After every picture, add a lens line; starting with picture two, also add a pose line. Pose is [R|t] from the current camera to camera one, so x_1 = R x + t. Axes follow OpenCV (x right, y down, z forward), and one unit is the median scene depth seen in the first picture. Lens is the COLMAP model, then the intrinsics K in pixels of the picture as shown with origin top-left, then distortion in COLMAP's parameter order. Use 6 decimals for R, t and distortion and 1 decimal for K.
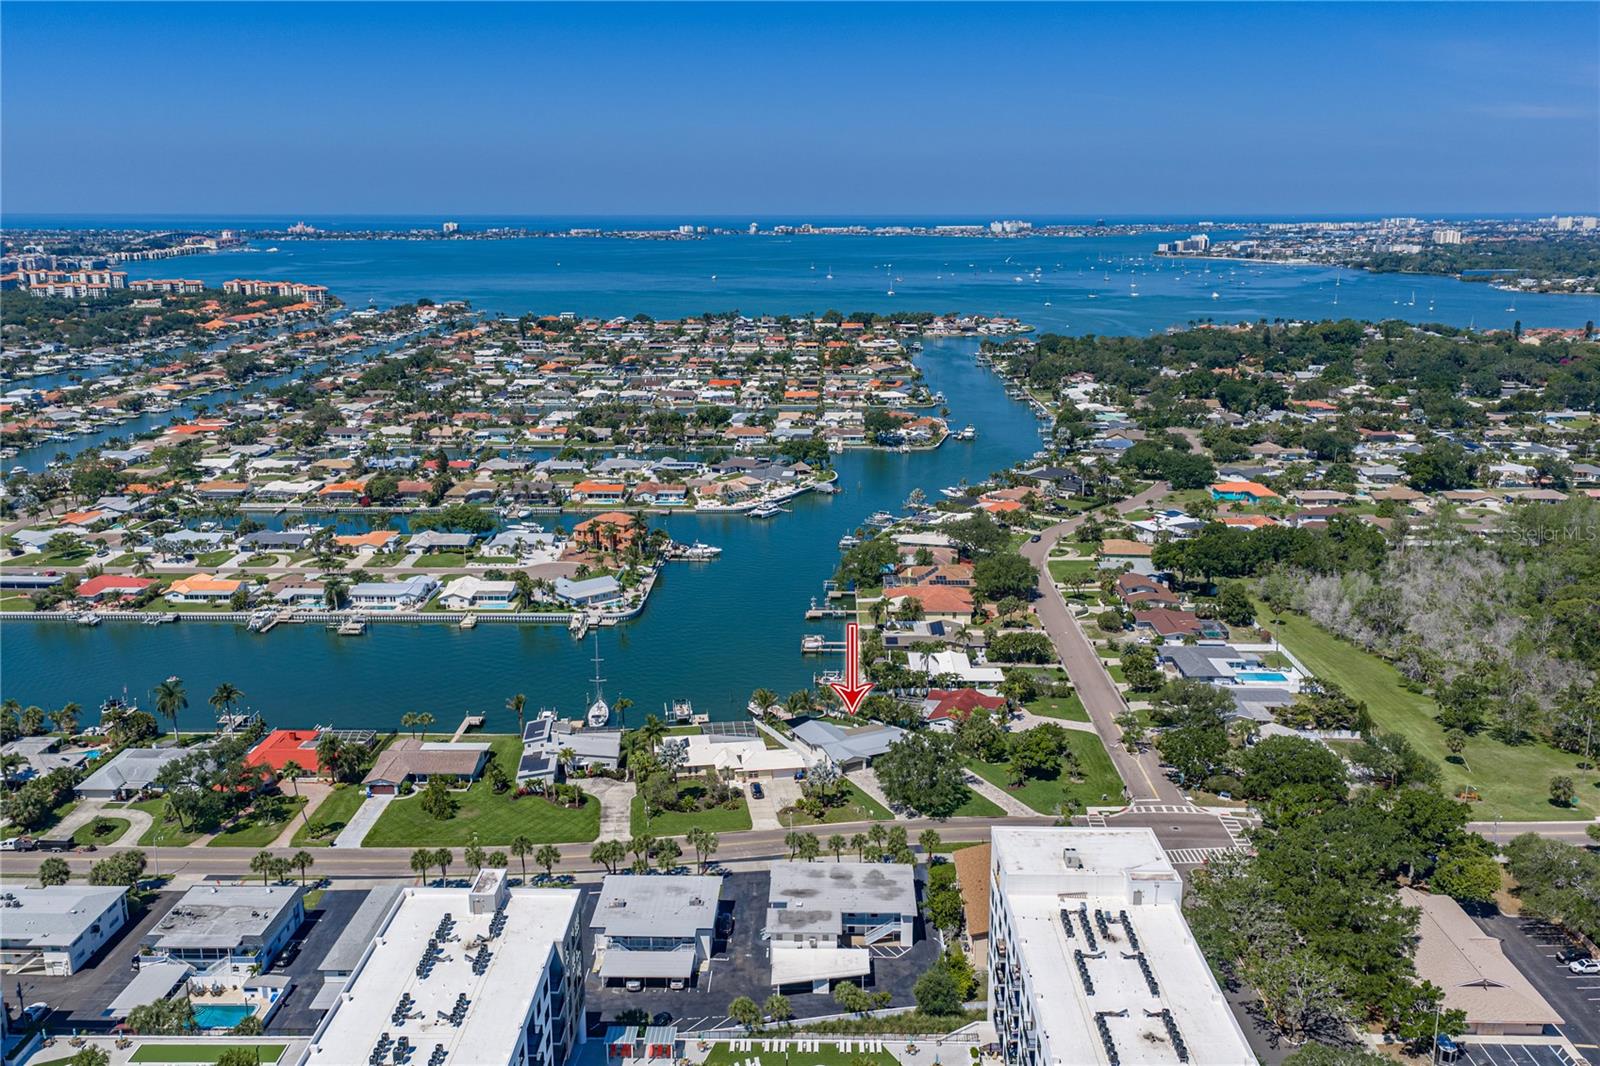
lens RADIAL K [[1339.3, 0, 800.0], [0, 1339.3, 533.0], [0, 0, 1]] dist [0.034263, -0.002711]
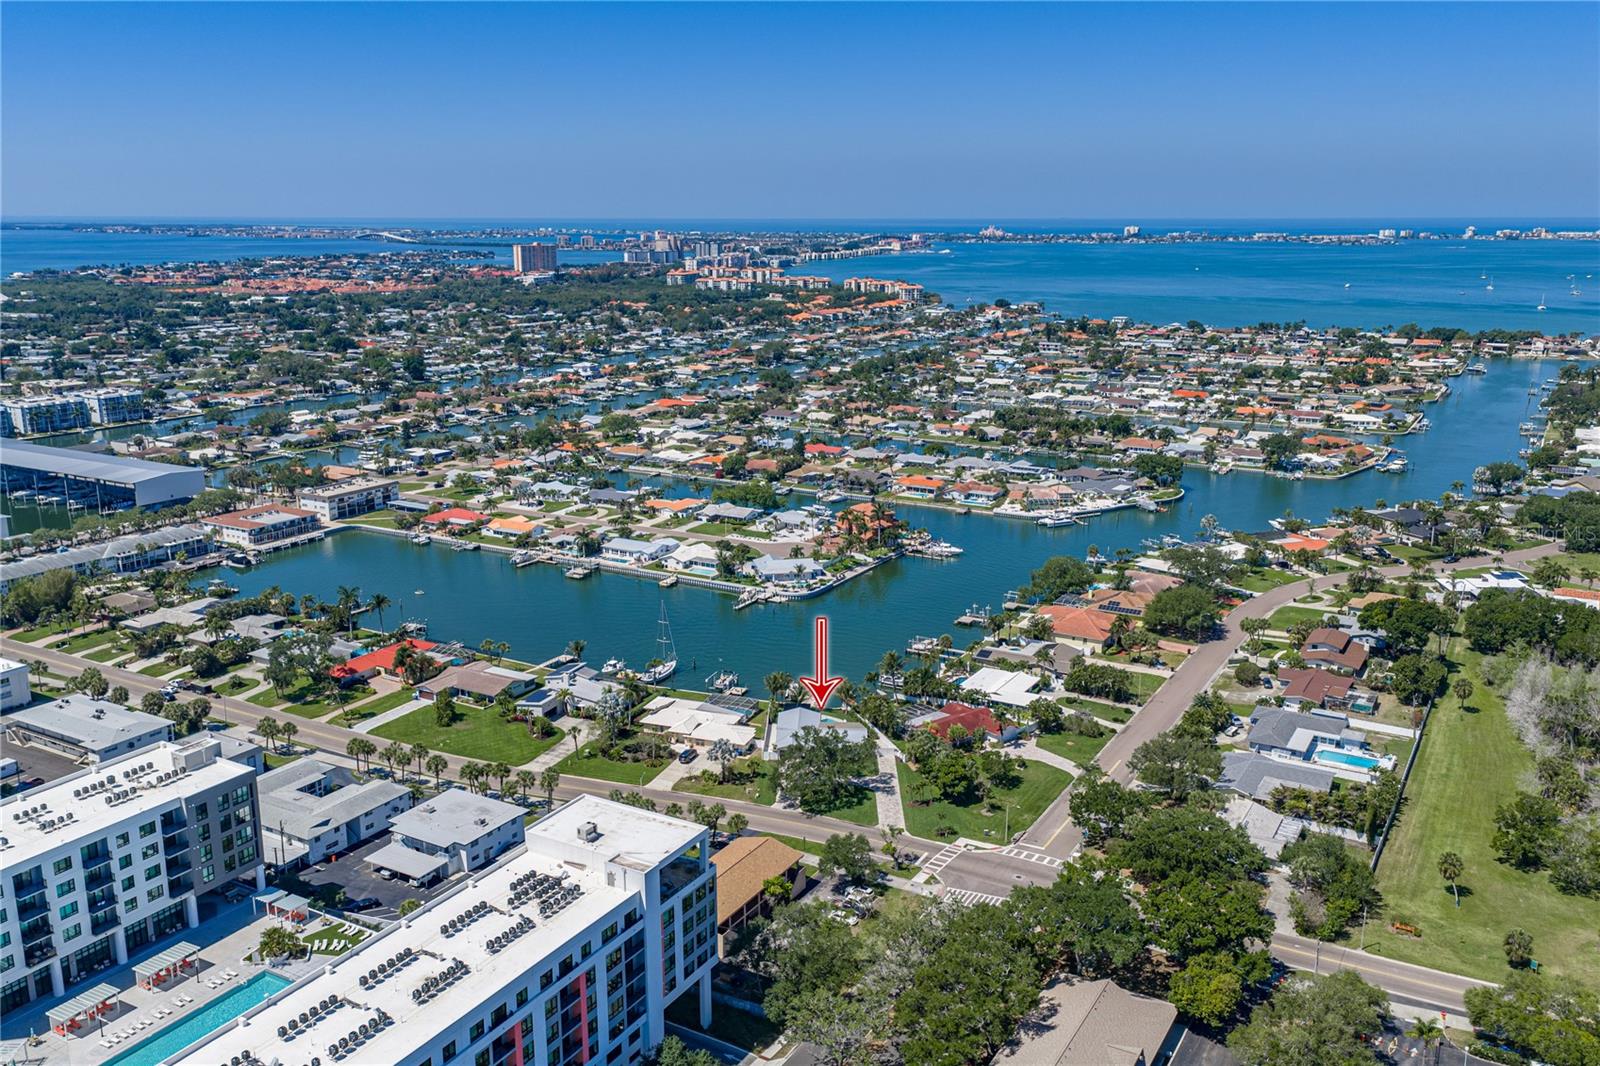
lens RADIAL K [[1339.3, 0, 800.0], [0, 1339.3, 533.0], [0, 0, 1]] dist [0.034263, -0.002711]
pose [[0.875906, 0.114117, -0.468793, 0.356519], [-0.115346, 0.992980, 0.026204, -0.015324], [0.468492, 0.031121, 0.882919, 0.064062]]
